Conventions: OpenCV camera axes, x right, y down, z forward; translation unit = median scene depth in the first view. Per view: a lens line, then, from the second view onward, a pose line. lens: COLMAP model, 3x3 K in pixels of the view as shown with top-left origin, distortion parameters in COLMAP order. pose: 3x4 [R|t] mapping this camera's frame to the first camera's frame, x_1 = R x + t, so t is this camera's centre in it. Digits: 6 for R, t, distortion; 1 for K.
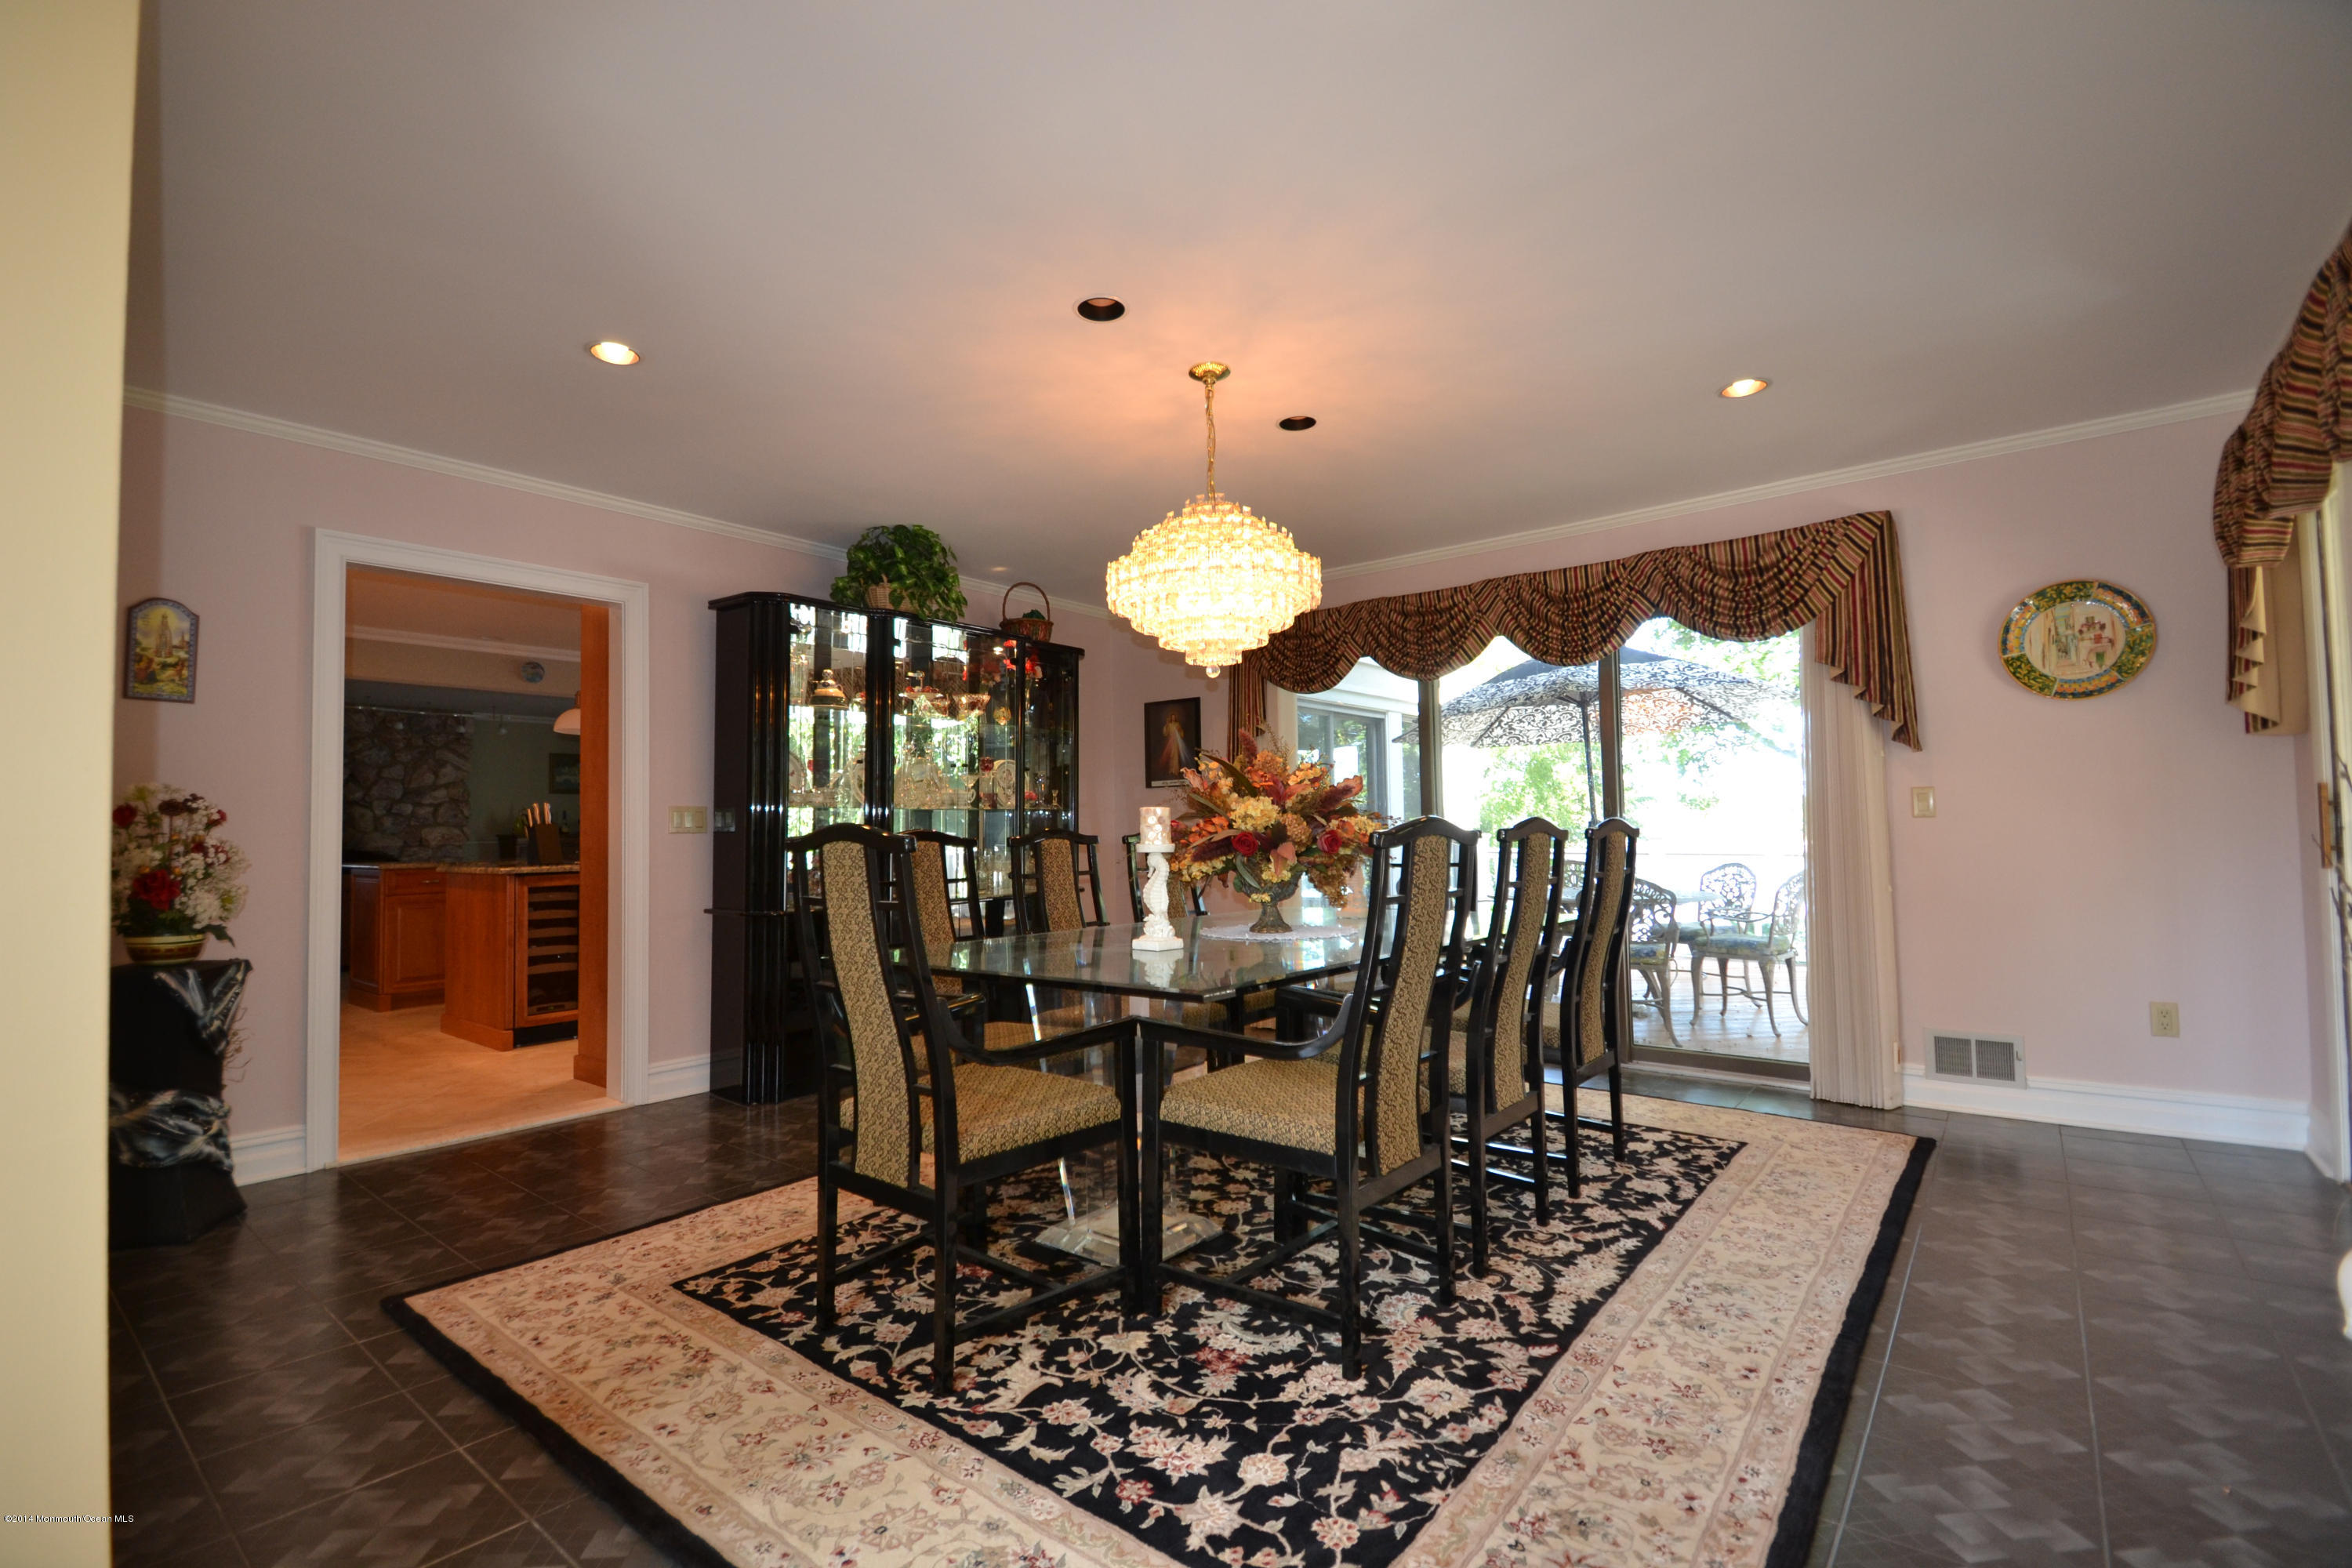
lens RADIAL K [[1060.3, 0, 1143.5], [0, 1060.3, 785.1], [0, 0, 1]] dist [0.019286, -0.022030]
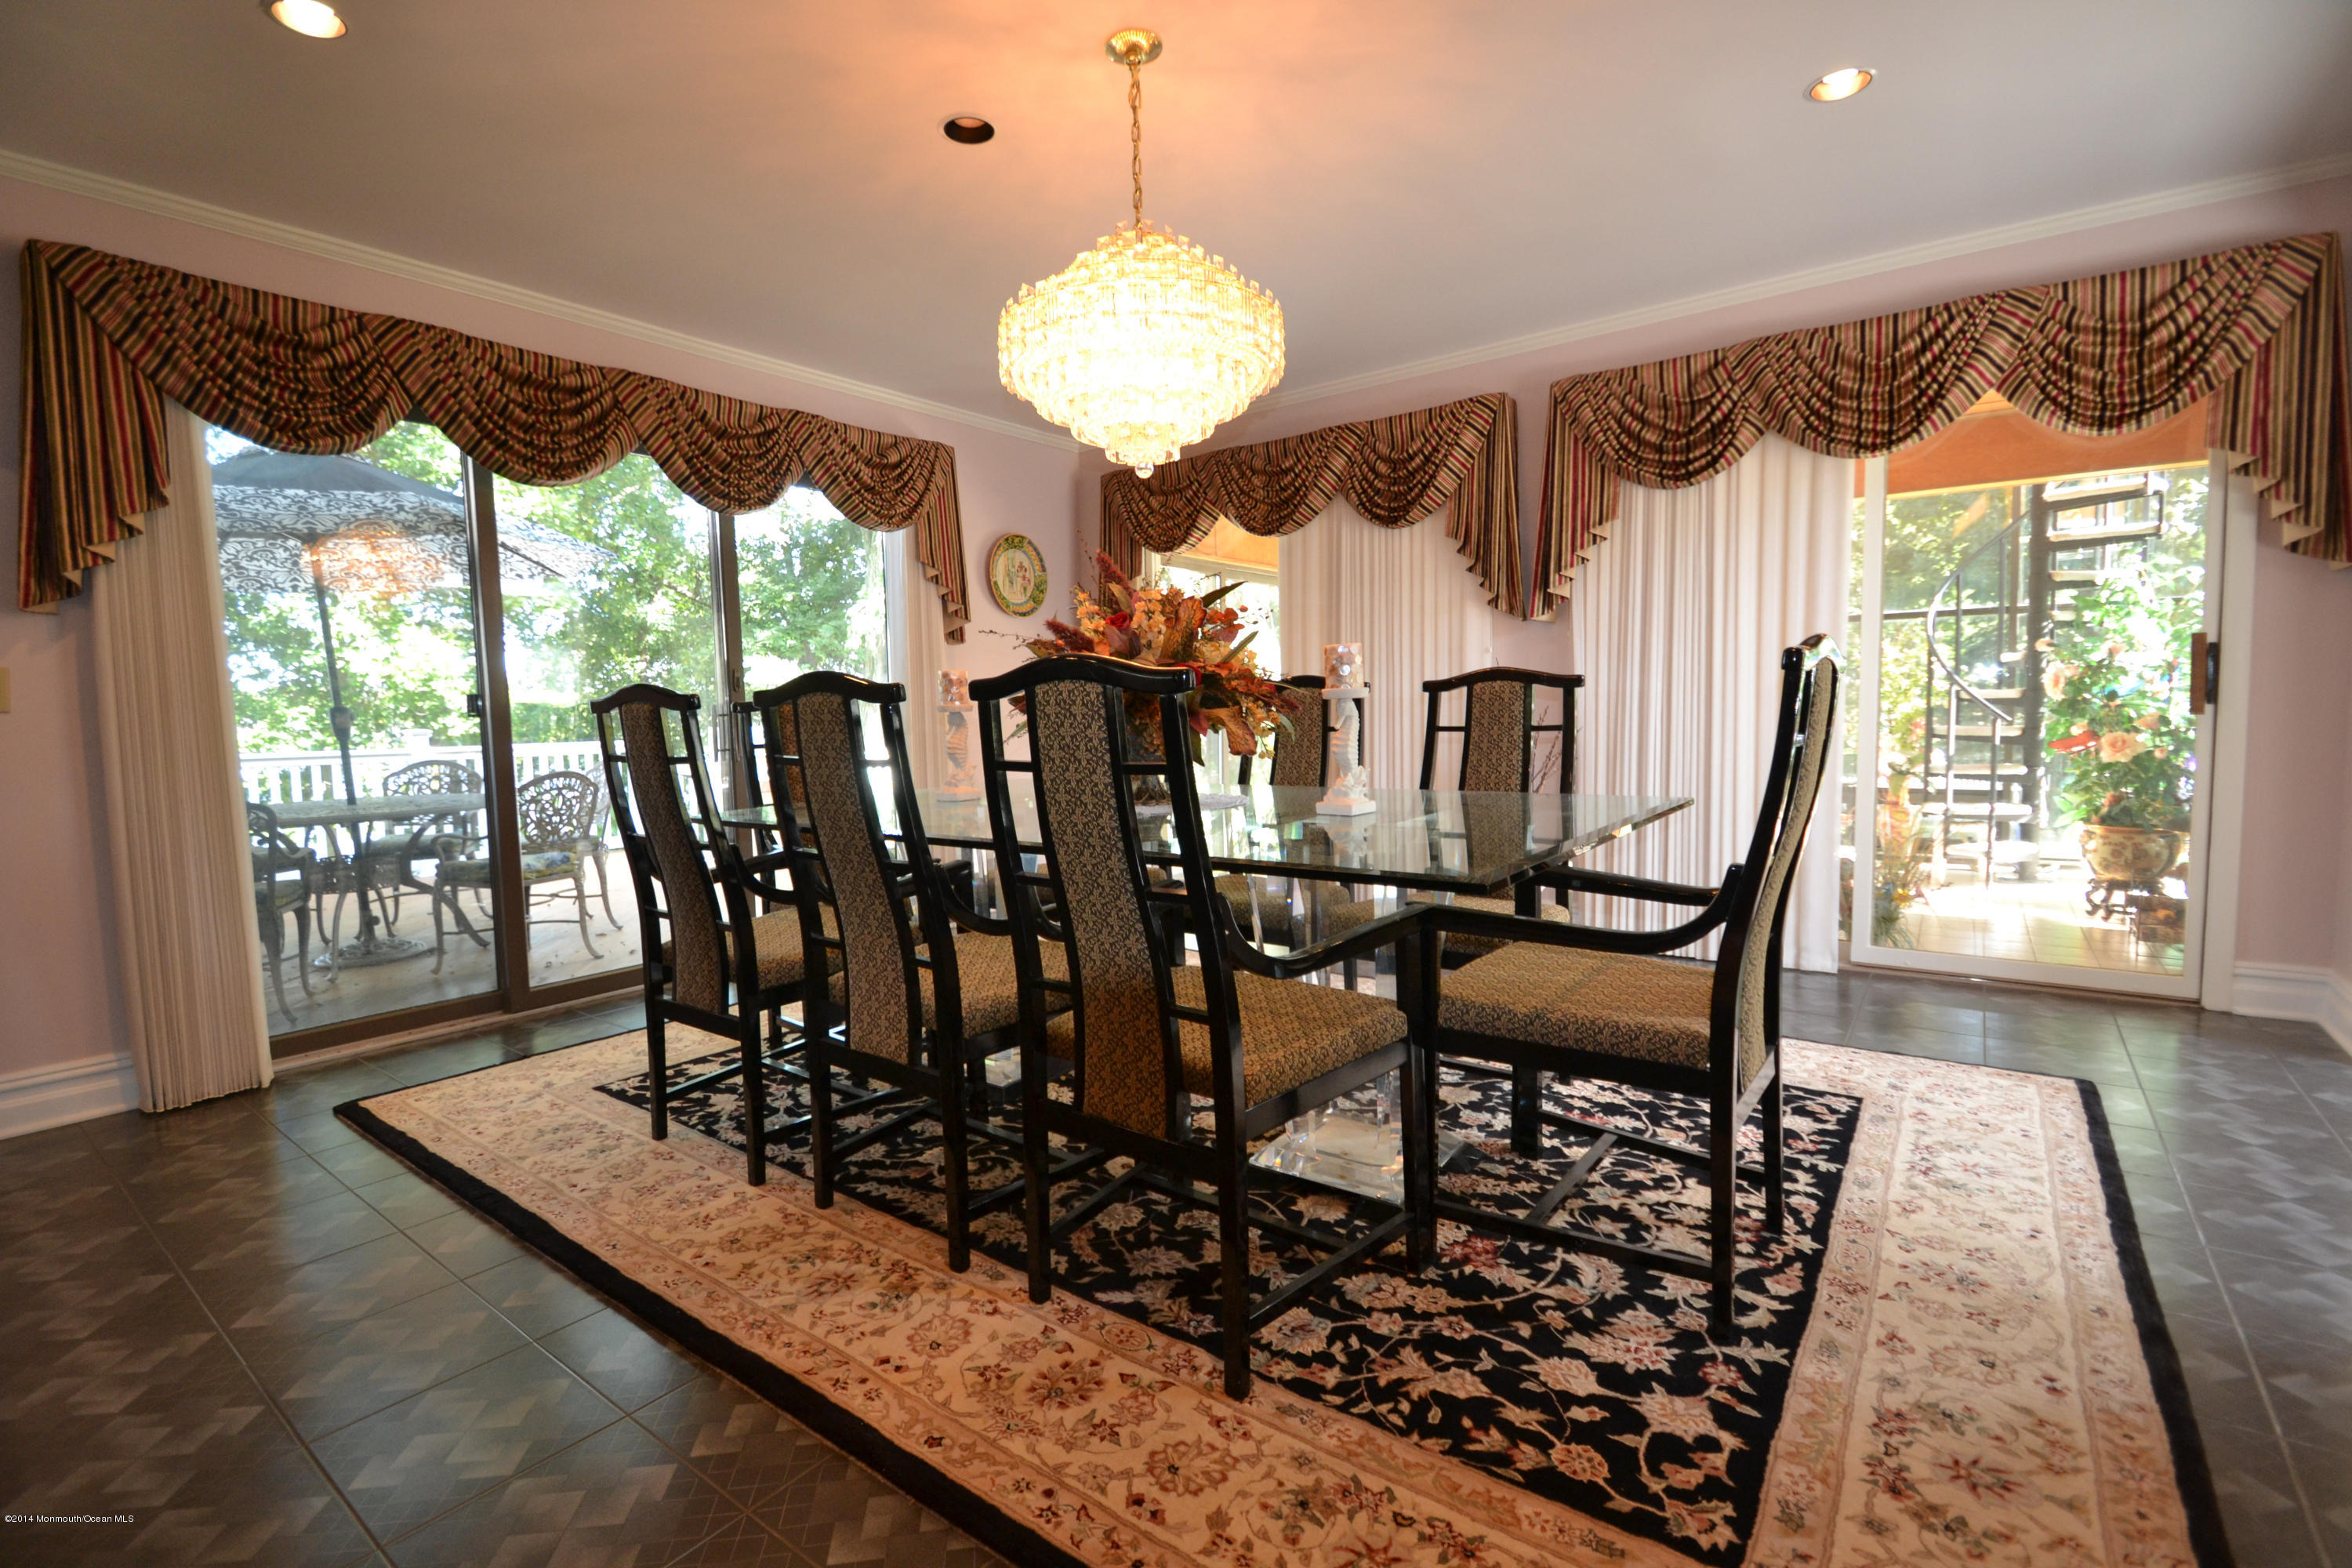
lens RADIAL K [[1060.3, 0, 1143.5], [0, 1060.3, 785.1], [0, 0, 1]] dist [0.019286, -0.022030]
pose [[-0.038361, -0.061238, 0.997386, -1.036055], [-0.018717, 0.997989, 0.060555, 0.104074], [-0.999089, -0.016345, -0.039430, 1.504239]]
